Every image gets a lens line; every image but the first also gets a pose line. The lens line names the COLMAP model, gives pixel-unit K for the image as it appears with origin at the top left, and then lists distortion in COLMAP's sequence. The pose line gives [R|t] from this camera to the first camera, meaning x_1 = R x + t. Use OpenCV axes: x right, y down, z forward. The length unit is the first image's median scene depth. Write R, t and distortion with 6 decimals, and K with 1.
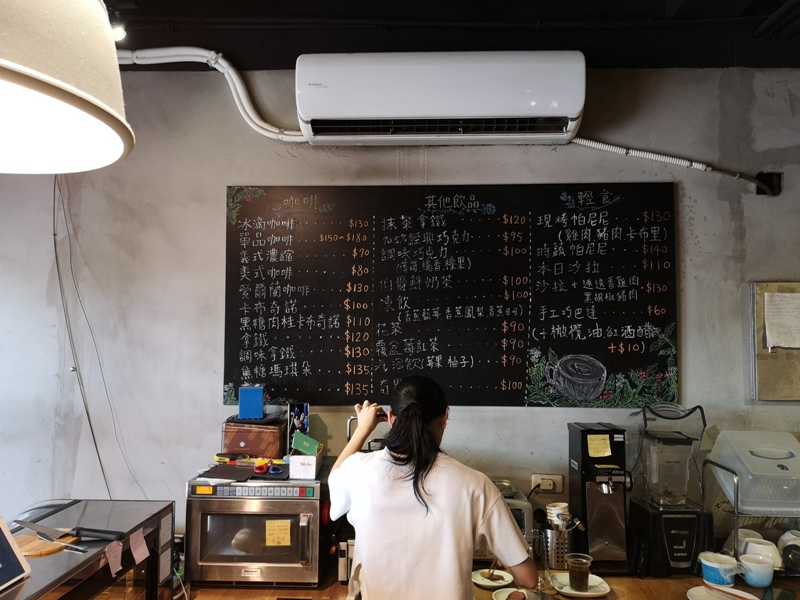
lens RADIAL K [[634.9, 0, 399.9], [0, 634.9, 304.3], [0, 0, 1]] dist [0.053391, -0.097082]
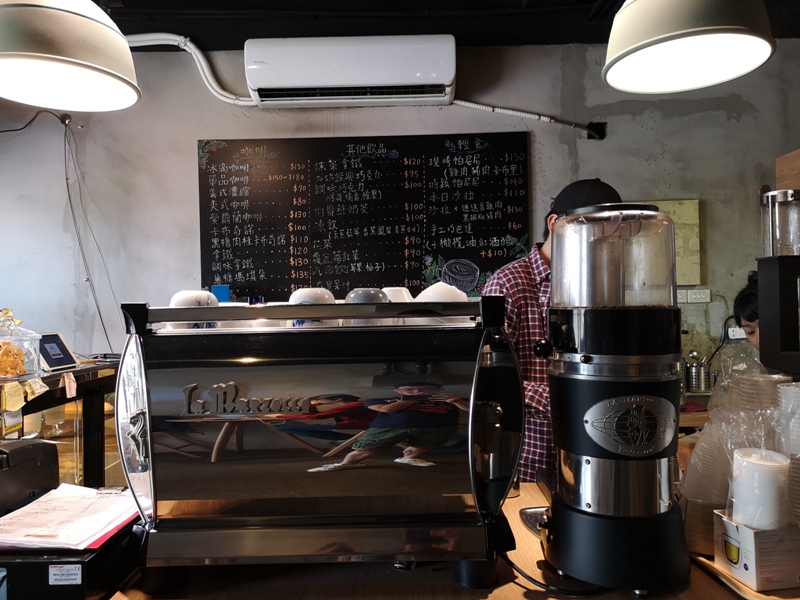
lens RADIAL K [[615.2, 0, 400.0], [0, 615.2, 300.0], [0, 0, 1]] dist [0.065381, -0.054668]
pose [[0.999376, -0.024178, 0.025742, 0.112718], [0.023007, 0.998729, 0.044848, 0.102617], [-0.026794, -0.044228, 0.998662, -0.329667]]
